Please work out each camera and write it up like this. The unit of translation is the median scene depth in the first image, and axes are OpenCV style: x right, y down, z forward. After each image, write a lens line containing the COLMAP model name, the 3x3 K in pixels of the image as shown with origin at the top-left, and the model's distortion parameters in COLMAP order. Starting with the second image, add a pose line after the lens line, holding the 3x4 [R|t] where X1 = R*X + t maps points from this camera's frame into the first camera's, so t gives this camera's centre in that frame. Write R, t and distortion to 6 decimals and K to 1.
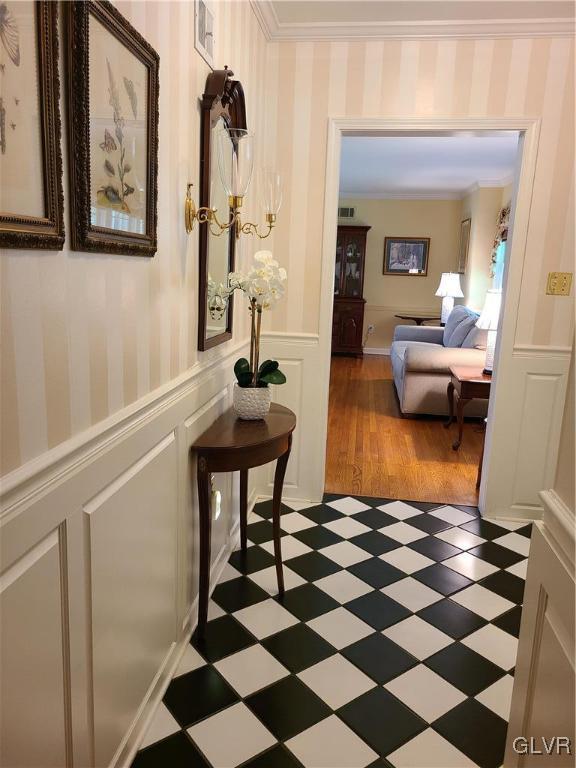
lens RADIAL K [[574.7, 0, 286.6], [0, 574.7, 375.0], [0, 0, 1]] dist [0.057651, -0.044446]
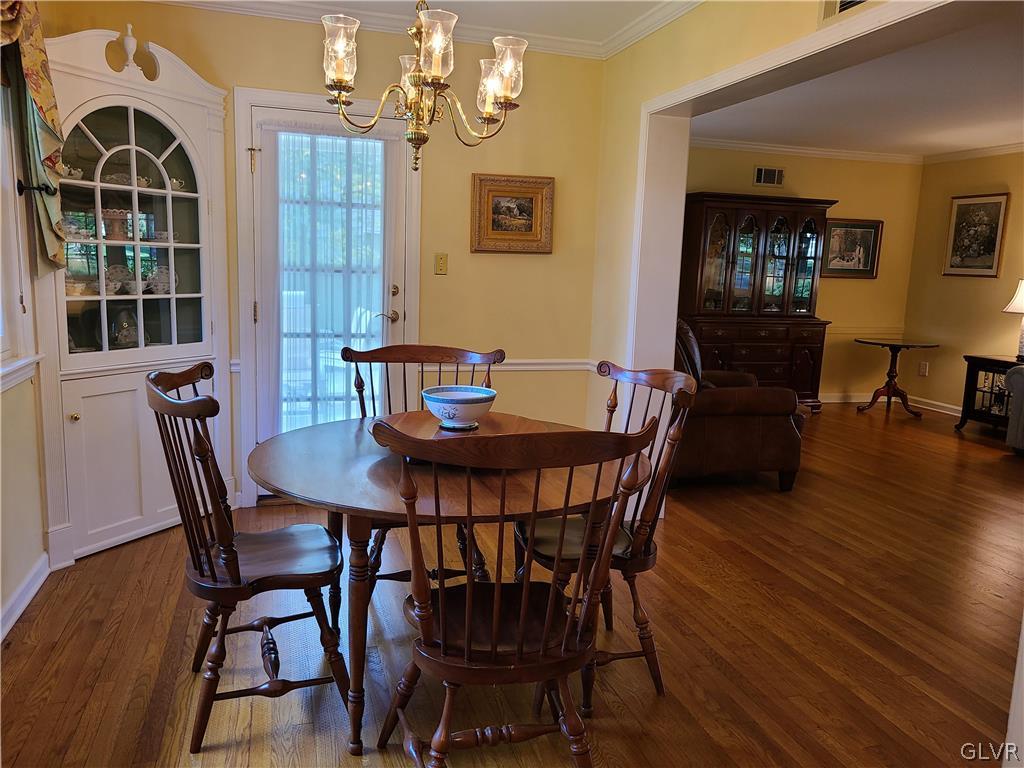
lens RADIAL K [[766.3, 0, 502.5], [0, 766.3, 383.1], [0, 0, 1]] dist [0.057651, -0.044446]
pose [[0.909862, -0.068099, 0.409285, -0.580260], [0.074333, 0.997233, 0.000678, -0.098335], [-0.408199, 0.029807, 0.912406, 0.432619]]
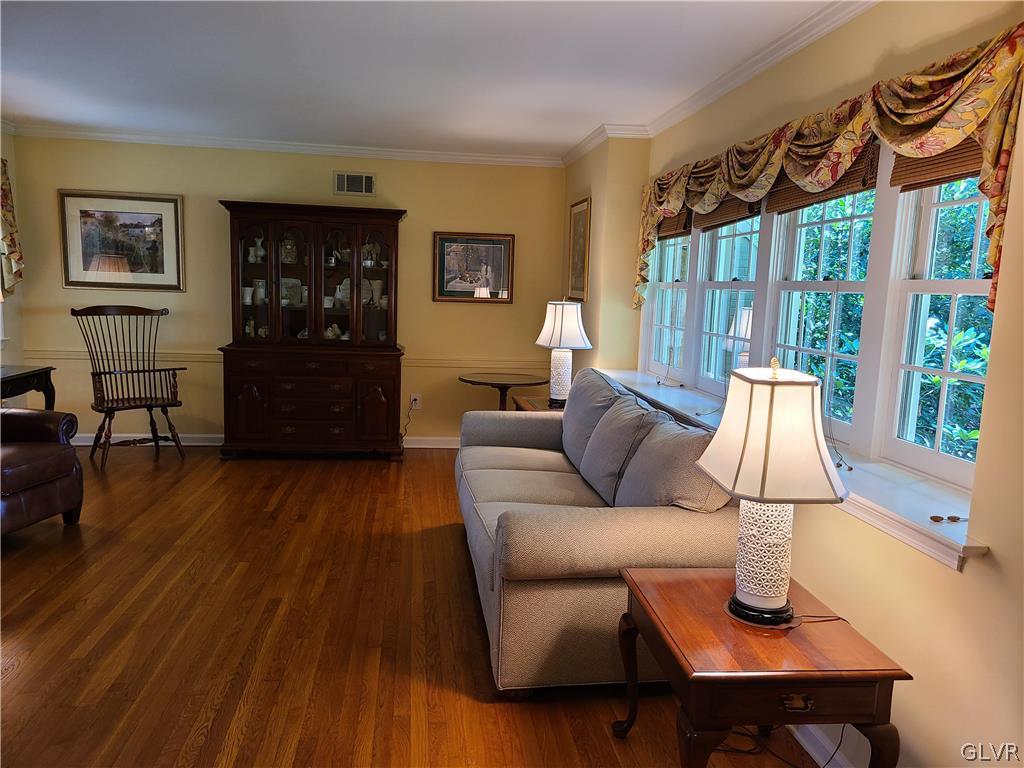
lens RADIAL K [[766.3, 0, 502.5], [0, 766.3, 383.1], [0, 0, 1]] dist [0.057651, -0.044446]
pose [[0.968846, -0.035039, 0.245173, 0.059786], [0.047572, 0.997836, -0.045385, -0.071822], [-0.243052, 0.055634, 0.968417, 0.342688]]
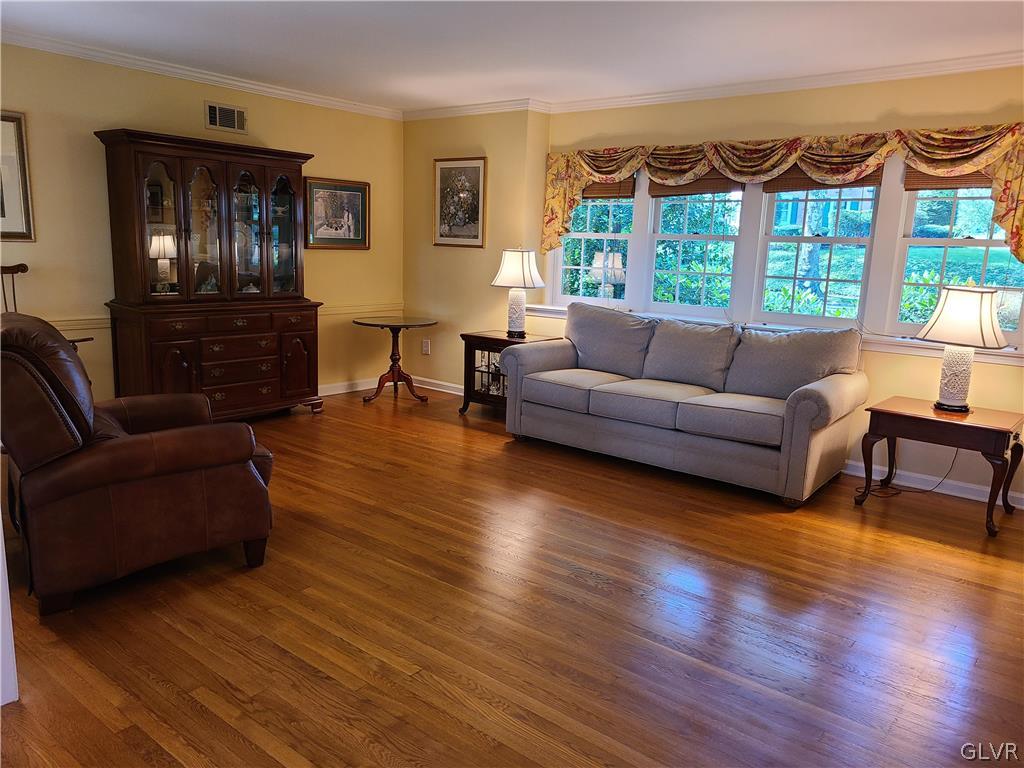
lens RADIAL K [[766.3, 0, 502.5], [0, 766.3, 383.1], [0, 0, 1]] dist [0.057651, -0.044446]
pose [[0.528906, -0.172404, 0.830984, -0.396729], [0.144704, 0.983131, 0.111869, -0.122423], [-0.836253, 0.061079, 0.544932, 0.549661]]
